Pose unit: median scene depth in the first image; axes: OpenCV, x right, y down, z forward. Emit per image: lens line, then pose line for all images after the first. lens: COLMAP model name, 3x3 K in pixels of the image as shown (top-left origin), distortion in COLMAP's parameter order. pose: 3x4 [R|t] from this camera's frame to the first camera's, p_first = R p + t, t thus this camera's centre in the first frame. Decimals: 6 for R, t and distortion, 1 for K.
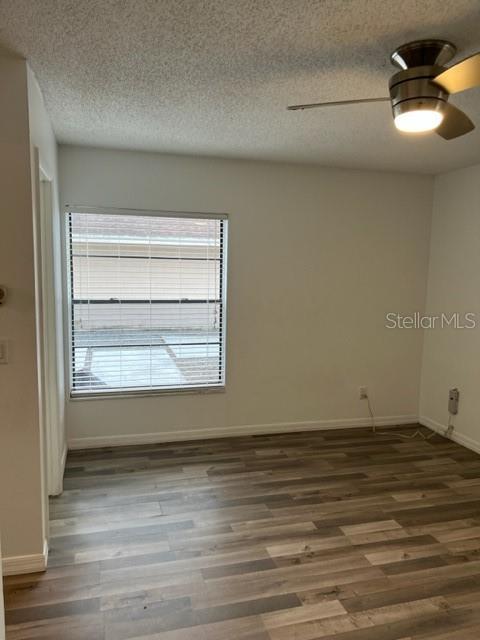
lens RADIAL K [[483.3, 0, 238.5], [0, 483.3, 322.3], [0, 0, 1]] dist [0.049296, -0.056134]
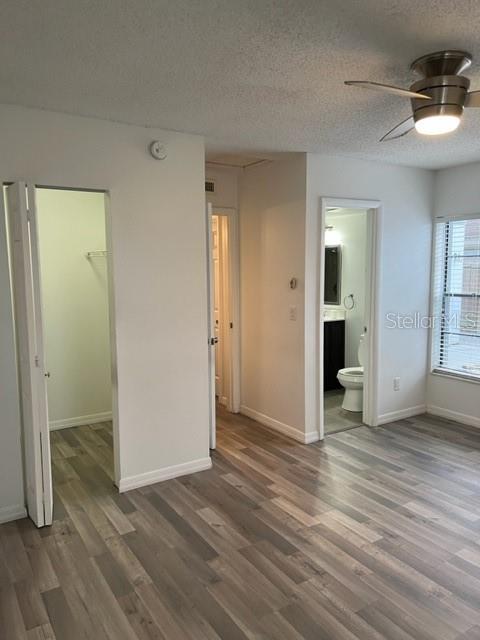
lens RADIAL K [[483.3, 0, 238.7], [0, 483.3, 320.7], [0, 0, 1]] dist [0.049296, -0.056134]
pose [[0.293956, 0.089127, -0.951655, 0.771571], [-0.100071, 0.993041, 0.062092, -0.001685], [0.950566, 0.076981, 0.300829, 0.165654]]
